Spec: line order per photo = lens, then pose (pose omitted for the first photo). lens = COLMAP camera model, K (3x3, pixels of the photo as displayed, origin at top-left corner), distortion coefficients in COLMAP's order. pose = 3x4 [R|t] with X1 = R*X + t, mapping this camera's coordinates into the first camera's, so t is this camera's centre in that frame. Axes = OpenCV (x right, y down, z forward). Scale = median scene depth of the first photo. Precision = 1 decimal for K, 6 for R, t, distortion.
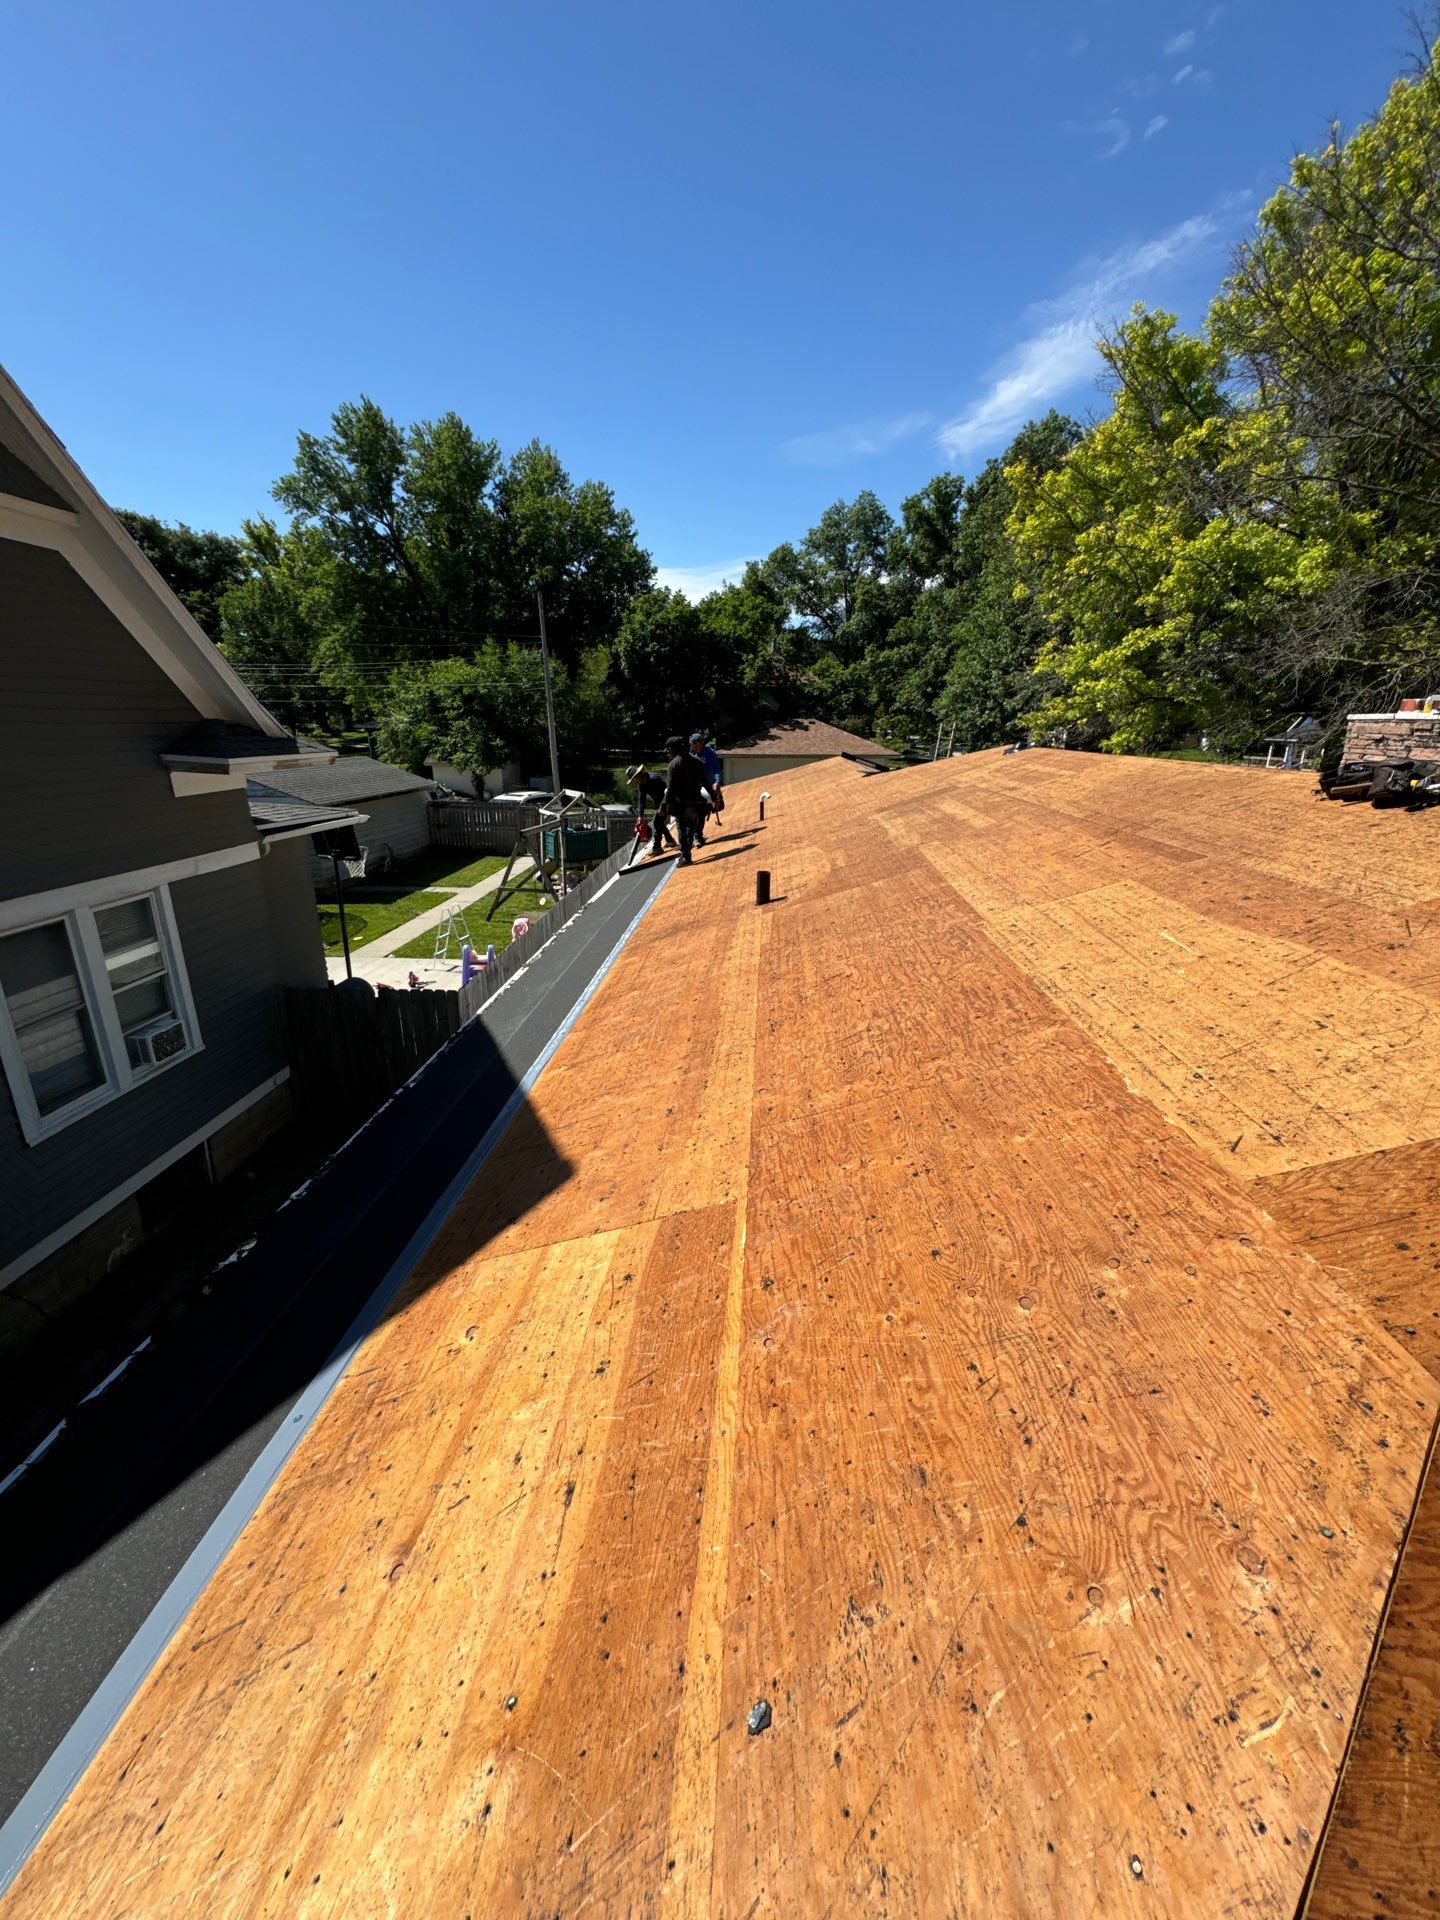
lens RADIAL K [[768.7, 0, 723.0], [0, 768.7, 963.5], [0, 0, 1]] dist [-0.001888, -0.000671]
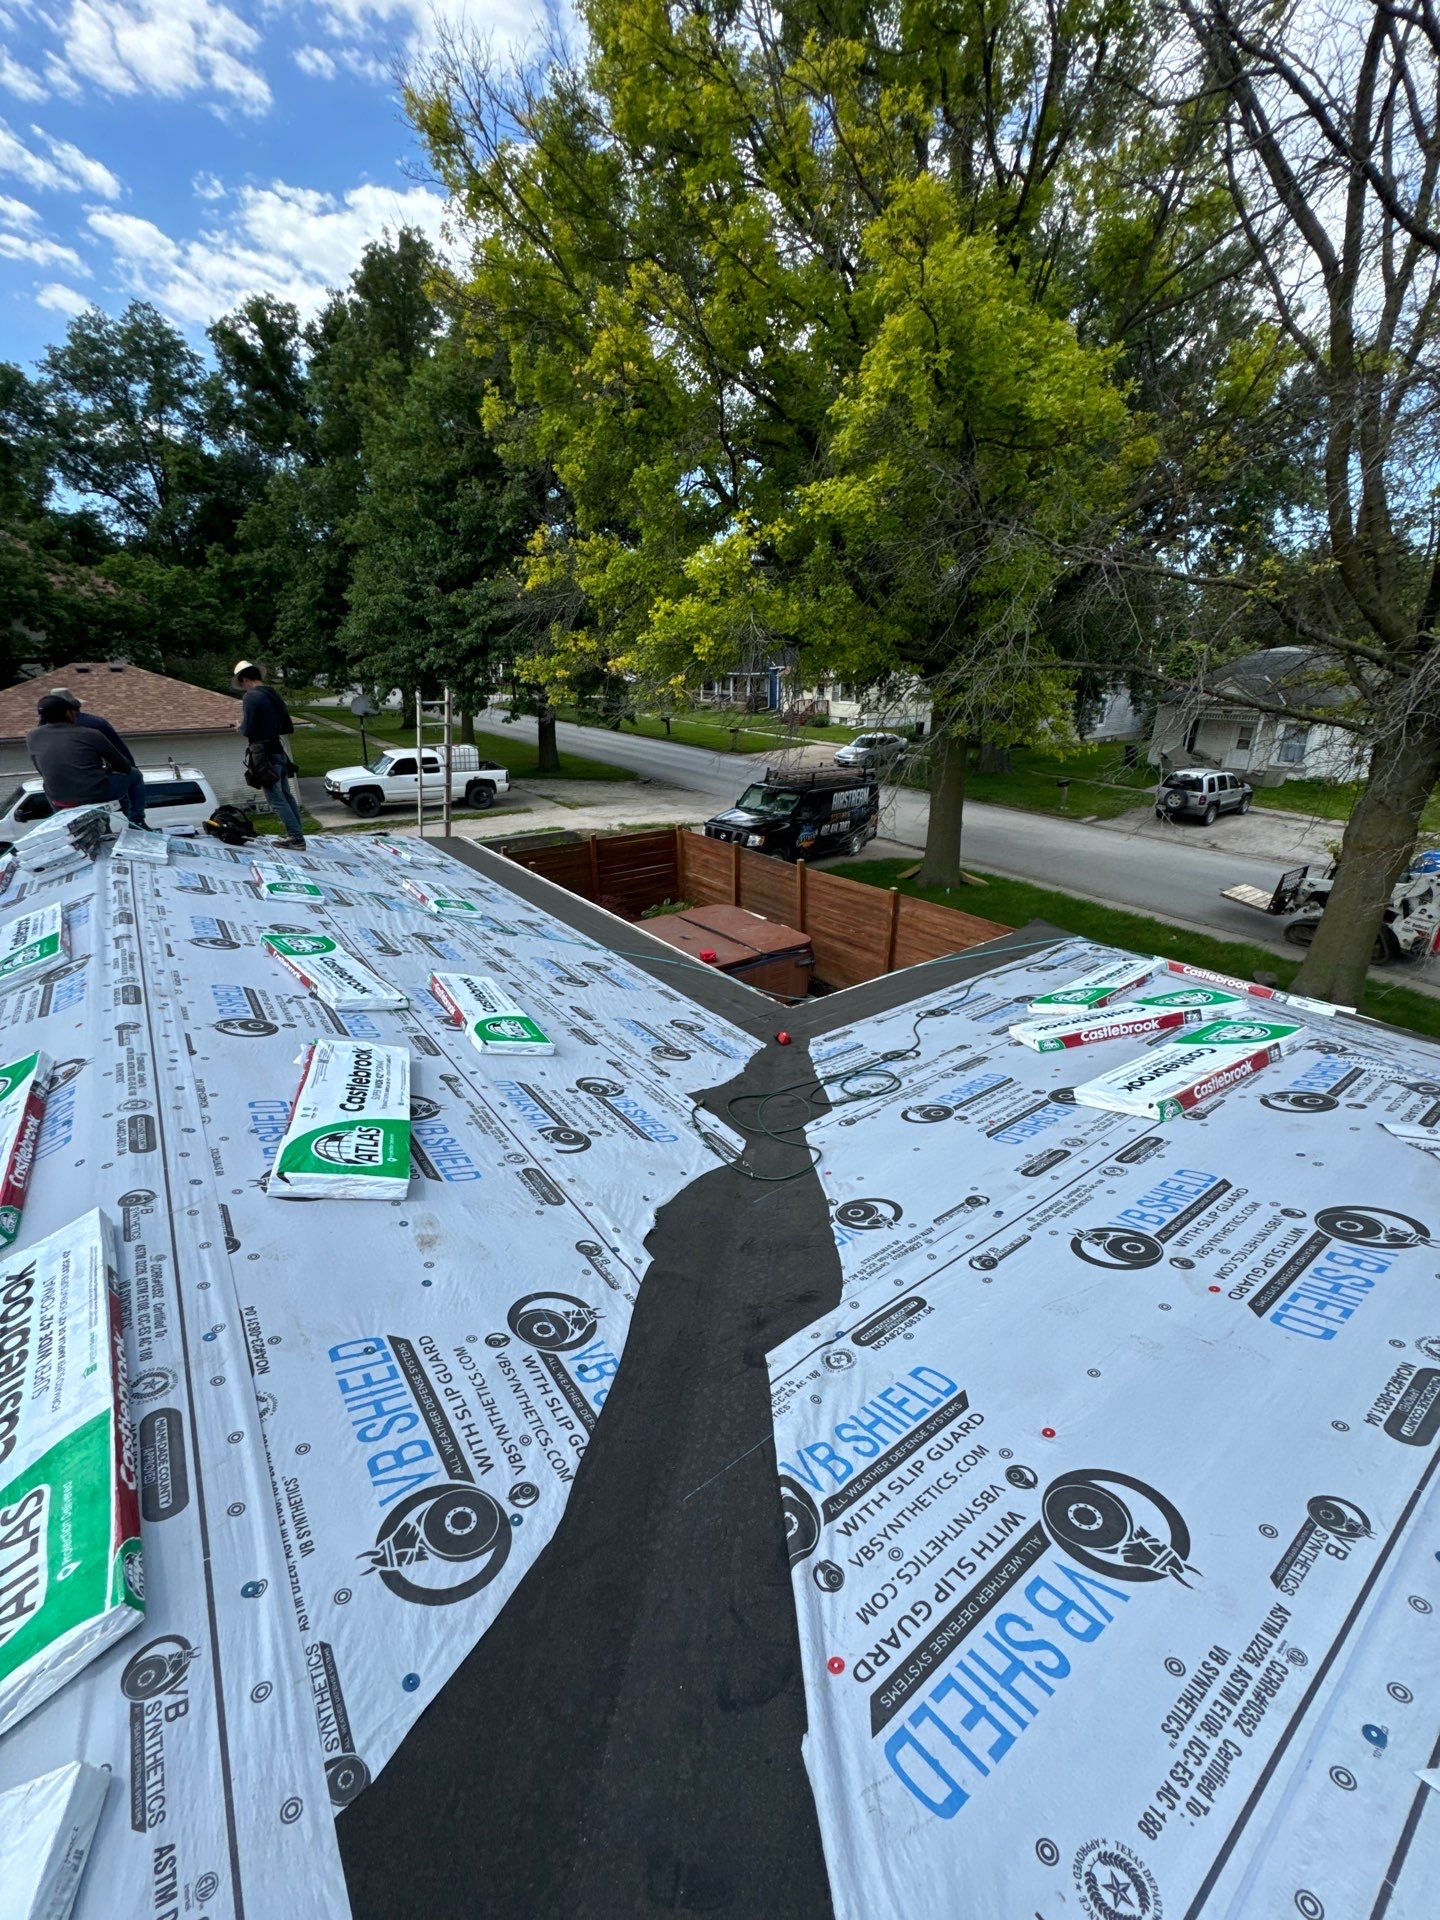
lens RADIAL K [[780.1, 0, 726.5], [0, 780.1, 951.6], [0, 0, 1]] dist [0.000972, 0.000471]
pose [[0.766126, -0.236046, 0.597773, 0.067597], [0.198339, 0.971548, 0.129443, -0.101464], [-0.611320, 0.019392, 0.791146, 0.290119]]
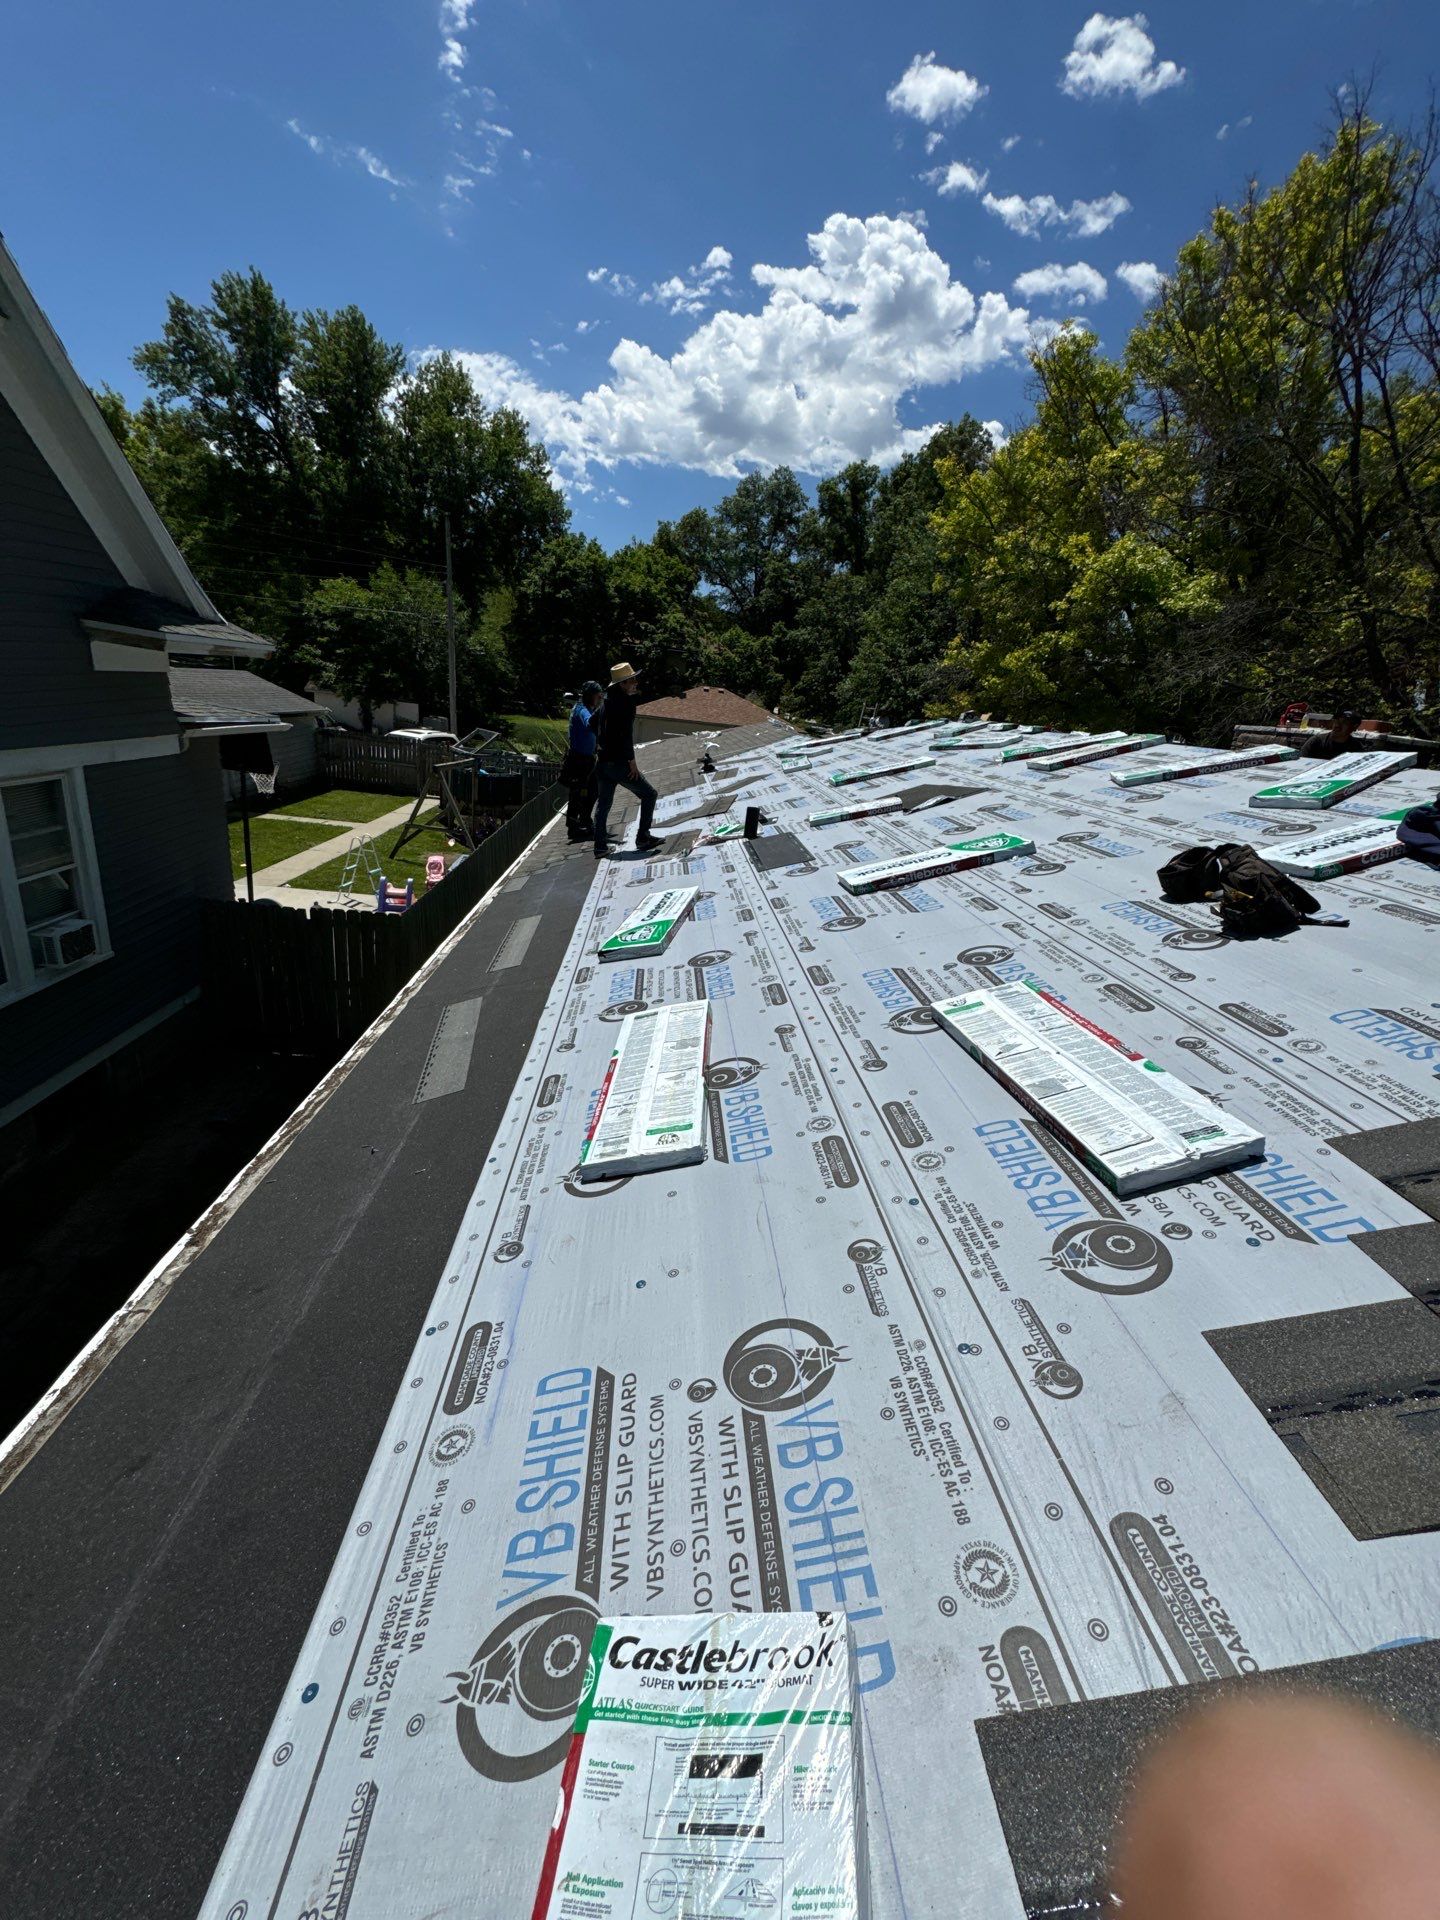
lens RADIAL K [[768.7, 0, 723.0], [0, 768.7, 963.5], [0, 0, 1]] dist [-0.001888, -0.000671]
pose [[0.985787, 0.056929, 0.158062, -0.020040], [-0.062475, 0.997585, 0.030343, 0.008683], [-0.155953, -0.039787, 0.986963, -0.000936]]
